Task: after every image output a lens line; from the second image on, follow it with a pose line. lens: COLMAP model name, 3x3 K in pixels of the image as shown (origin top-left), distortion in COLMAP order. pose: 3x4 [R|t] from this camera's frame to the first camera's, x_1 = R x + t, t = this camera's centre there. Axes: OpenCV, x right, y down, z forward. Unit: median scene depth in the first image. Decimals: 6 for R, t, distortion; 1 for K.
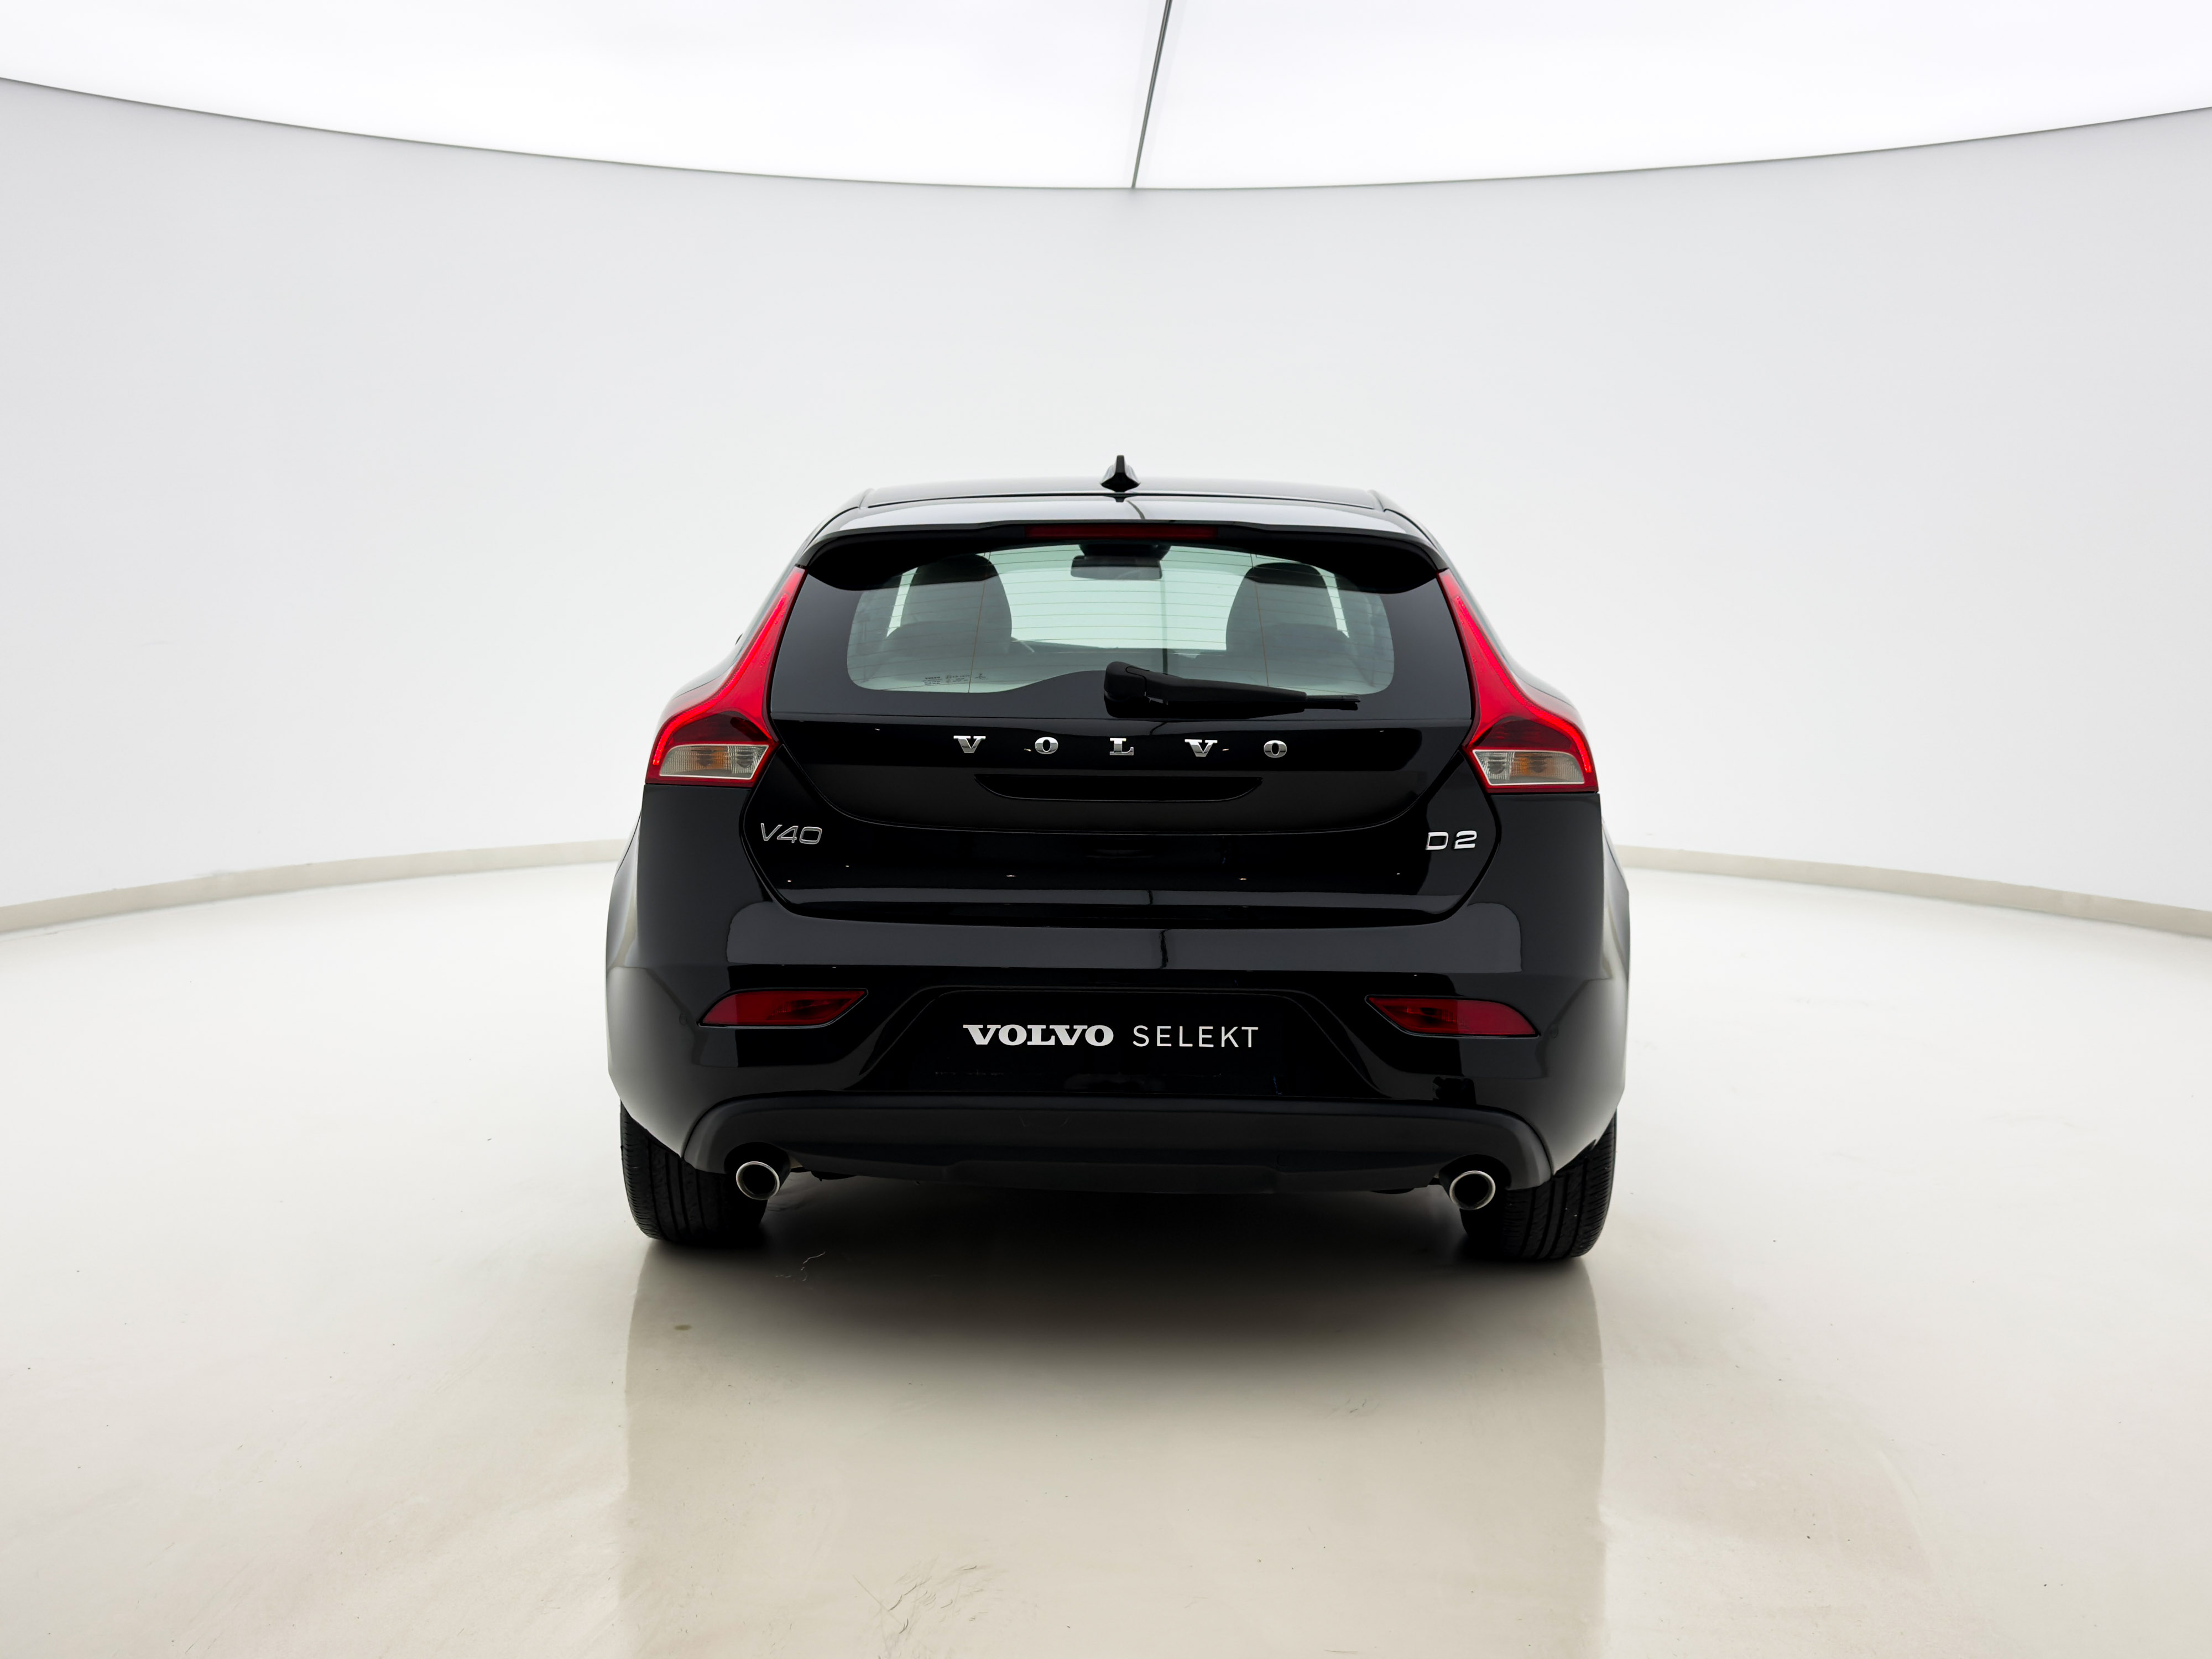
lens RADIAL K [[1599.6, 0, 1094.1], [0, 1599.6, 816.4], [0, 0, 1]] dist [-0.009611, 0.001389]
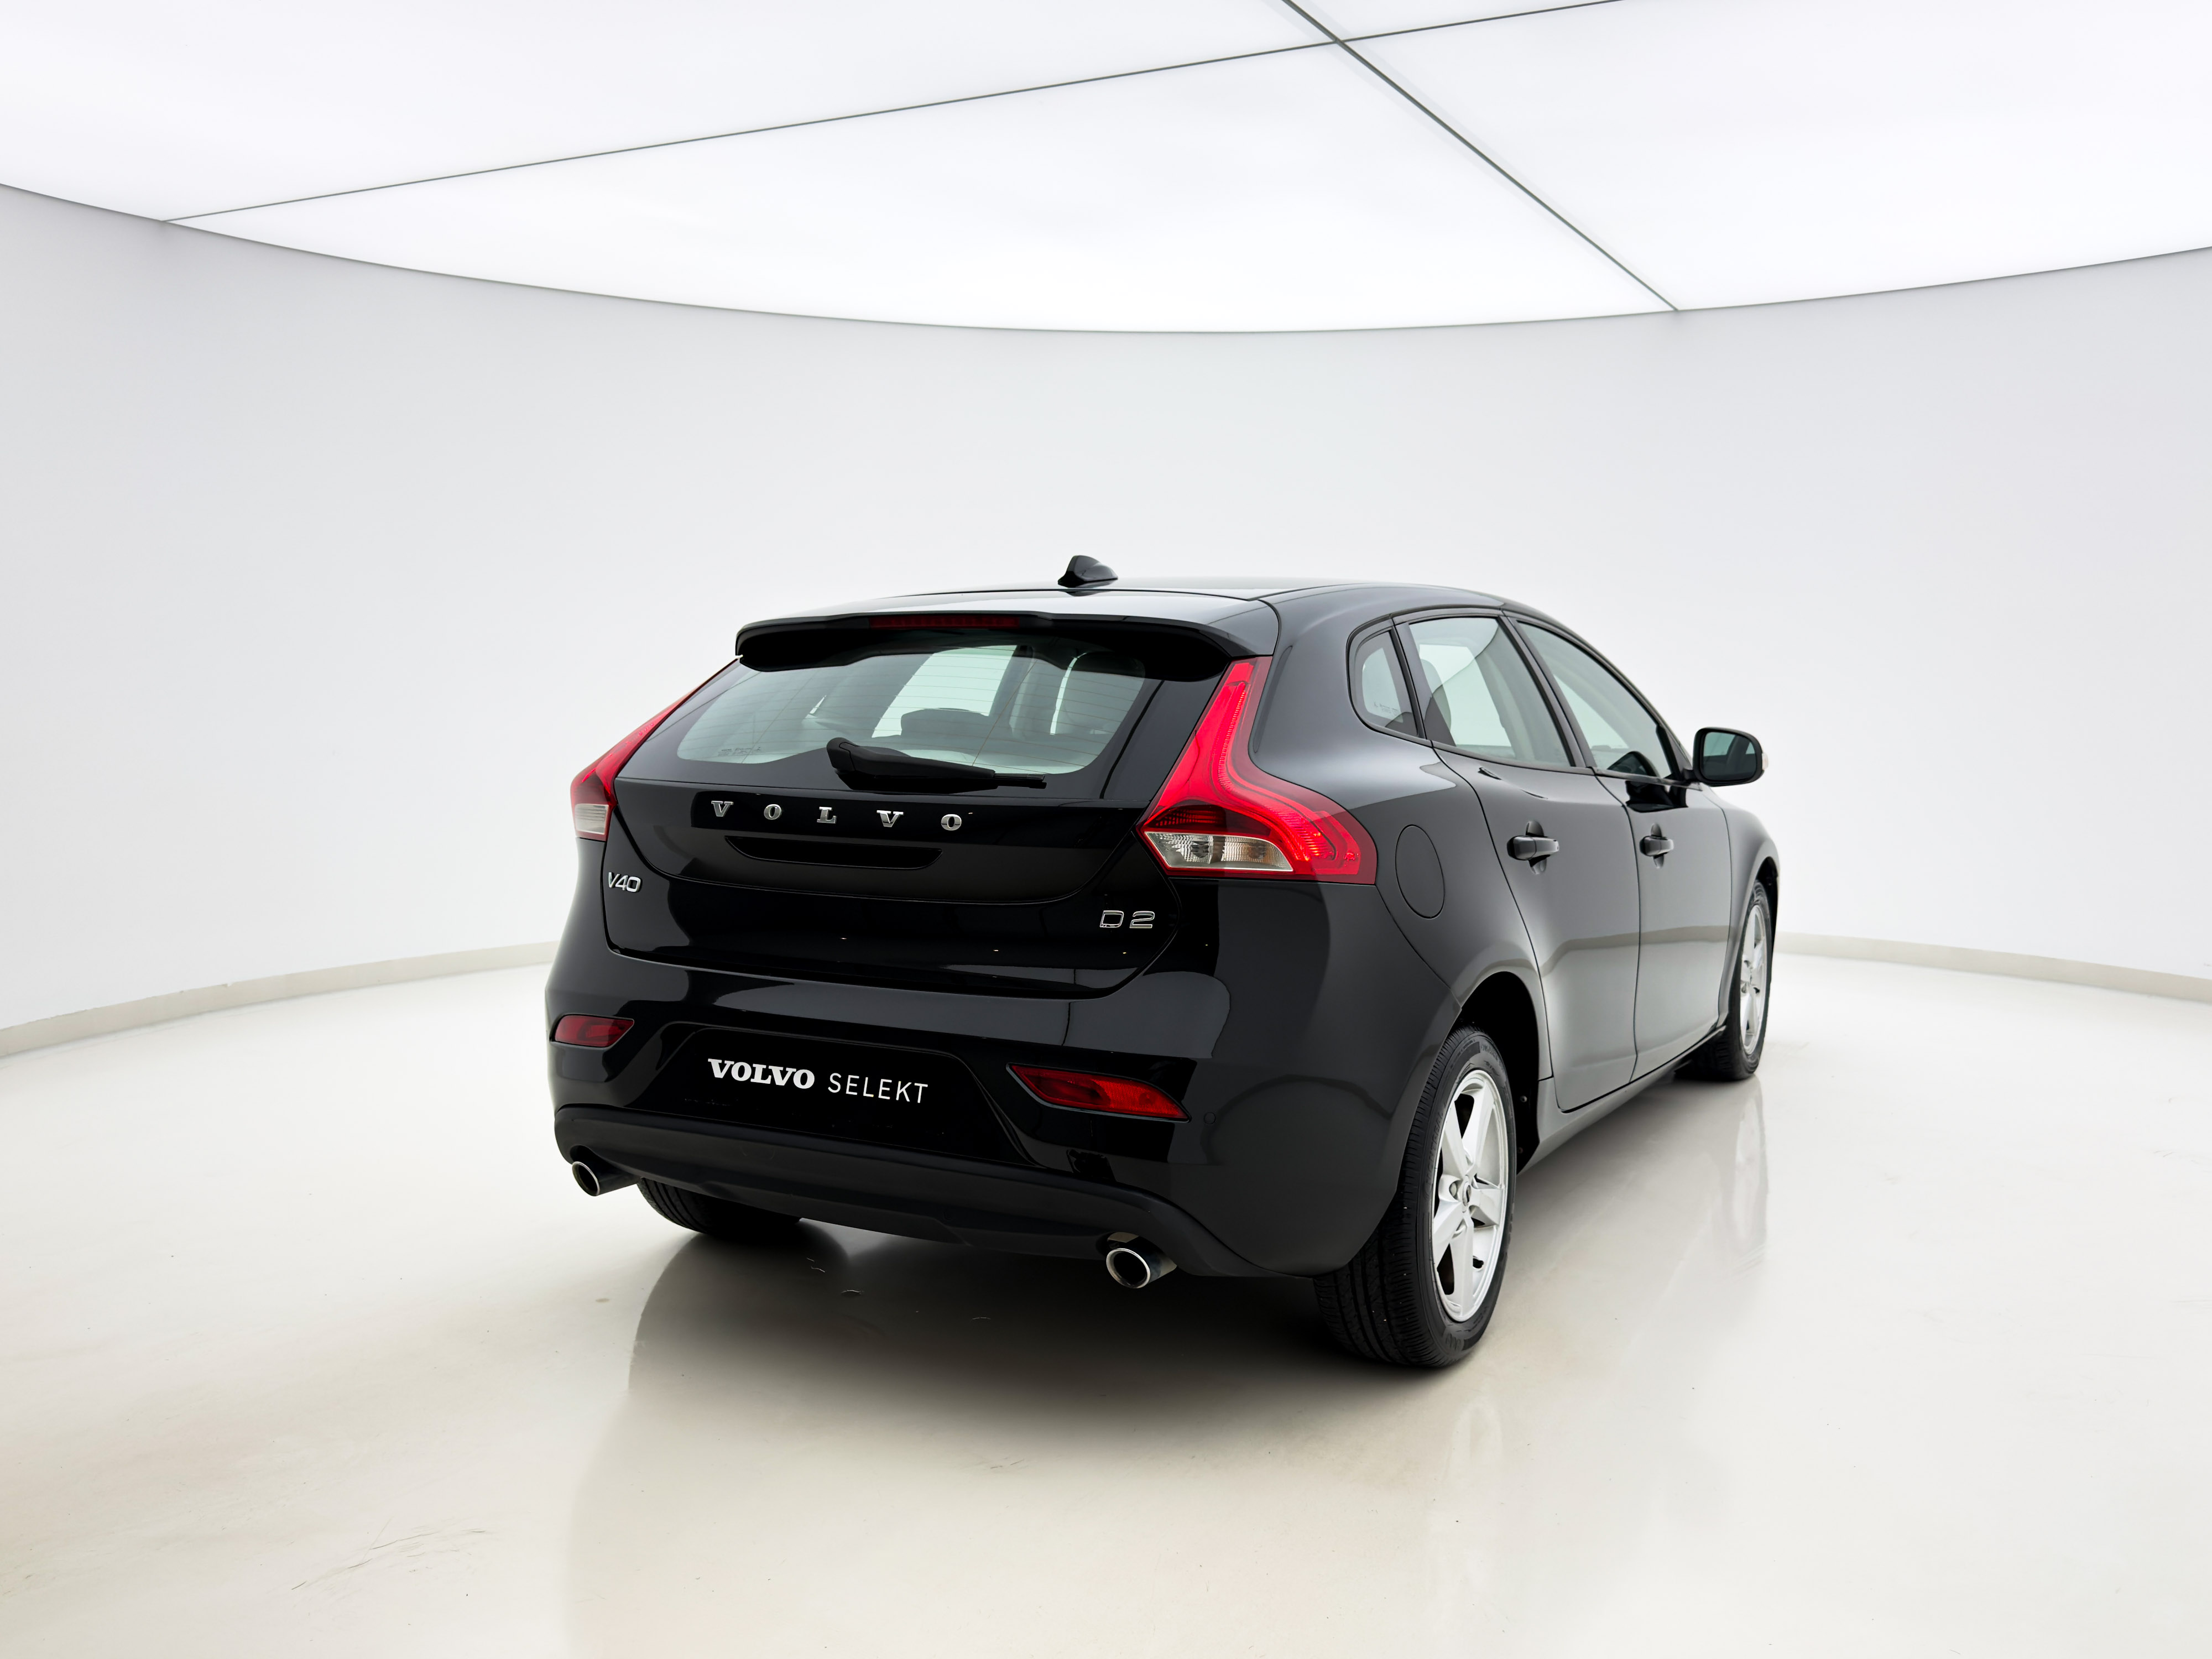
lens RADIAL K [[1599.6, 0, 1094.1], [0, 1599.6, 816.4], [0, 0, 1]] dist [-0.009611, 0.001389]
pose [[0.930020, 0.034346, -0.365901, 0.579426], [-0.058279, 0.996808, -0.054561, 0.006428], [0.362859, 0.072067, 0.929053, 0.045608]]
